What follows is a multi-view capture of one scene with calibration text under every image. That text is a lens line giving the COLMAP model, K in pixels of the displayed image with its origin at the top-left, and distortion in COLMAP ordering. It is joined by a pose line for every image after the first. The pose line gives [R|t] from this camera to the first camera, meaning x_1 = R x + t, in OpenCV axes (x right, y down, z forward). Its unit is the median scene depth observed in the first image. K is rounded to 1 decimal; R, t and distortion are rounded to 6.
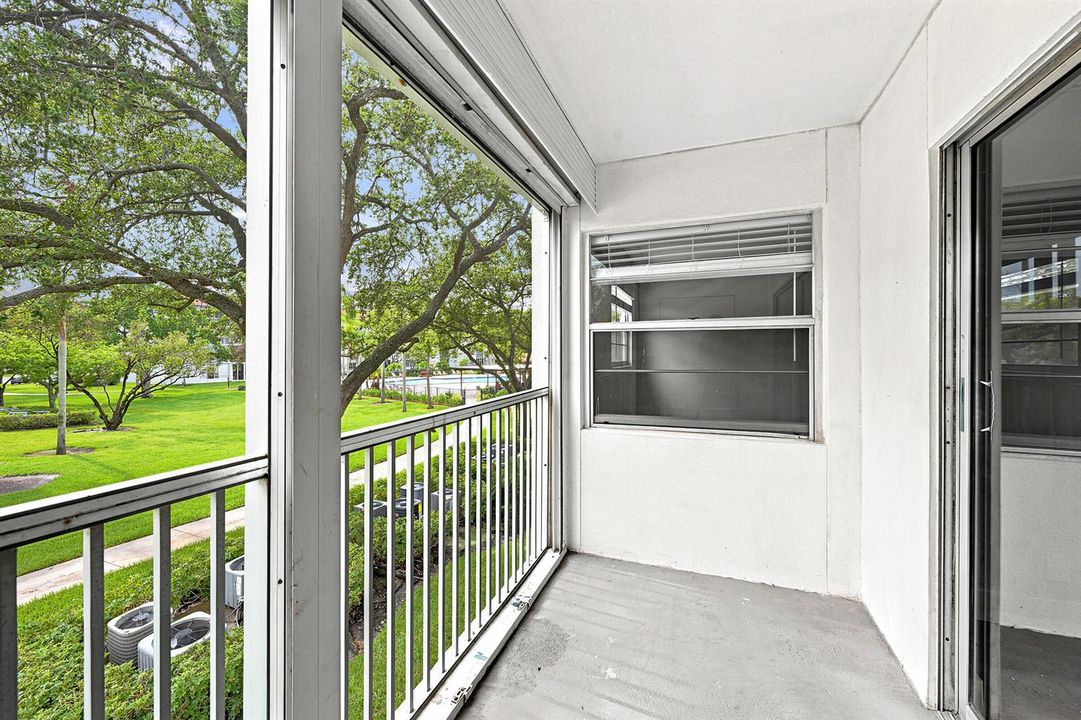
lens RADIAL K [[438.8, 0, 536.2], [0, 438.8, 354.1], [0, 0, 1]] dist [0.000775, 0.000007]
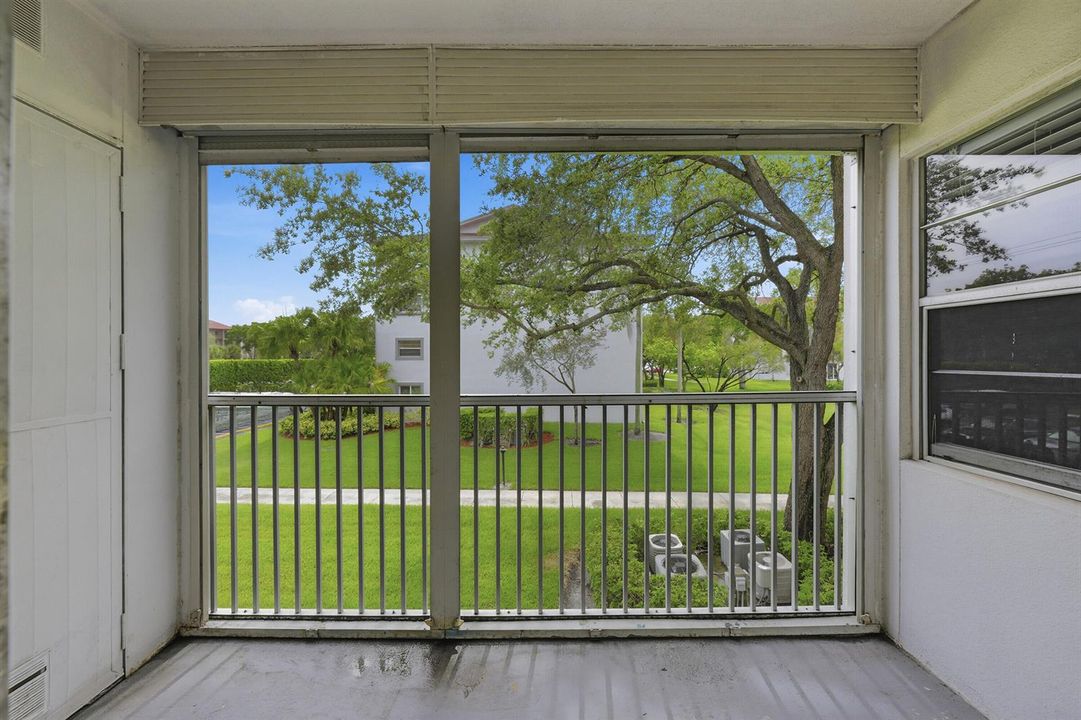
lens RADIAL K [[438.8, 0, 536.2], [0, 438.8, 354.1], [0, 0, 1]] dist [0.000775, 0.000007]
pose [[0.361949, 0.001698, -0.932196, 0.303394], [-0.001188, 0.999998, 0.001360, 0.007527], [0.932197, 0.000615, 0.361951, 0.145903]]
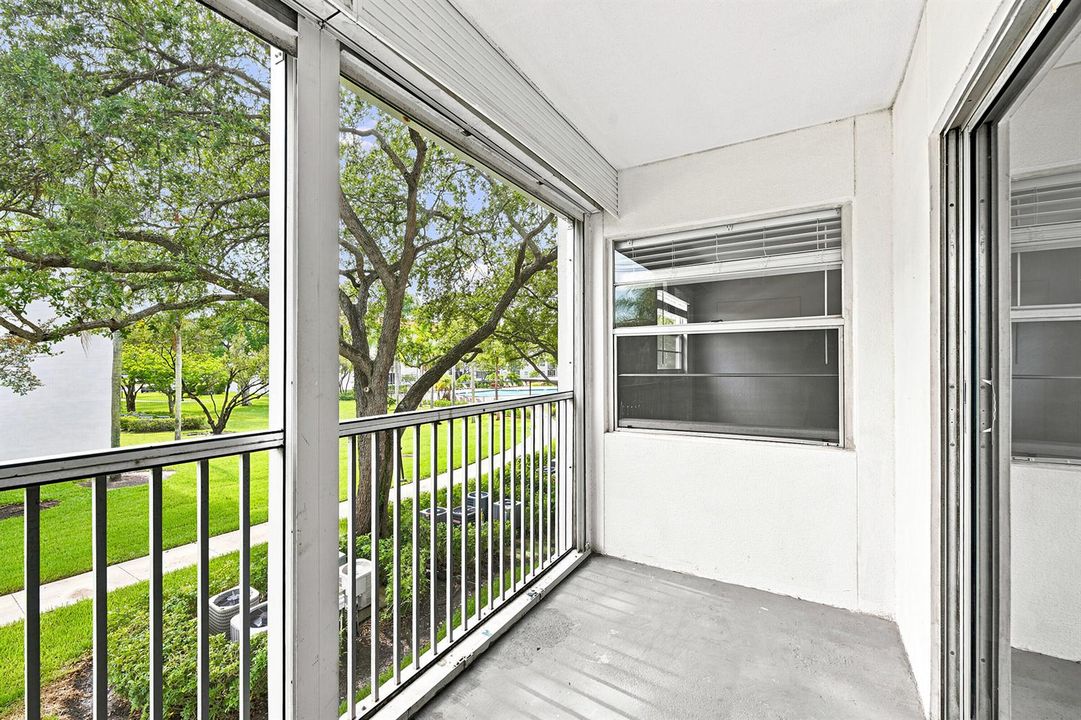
lens RADIAL K [[458.7, 0, 535.3], [0, 458.7, 364.3], [0, 0, 1]] dist [0.000213, 0.000309]
pose [[0.986357, -0.002354, -0.164604, 0.069781], [0.001884, 0.999994, -0.003010, 0.009552], [0.164610, 0.002659, 0.986355, -0.040660]]
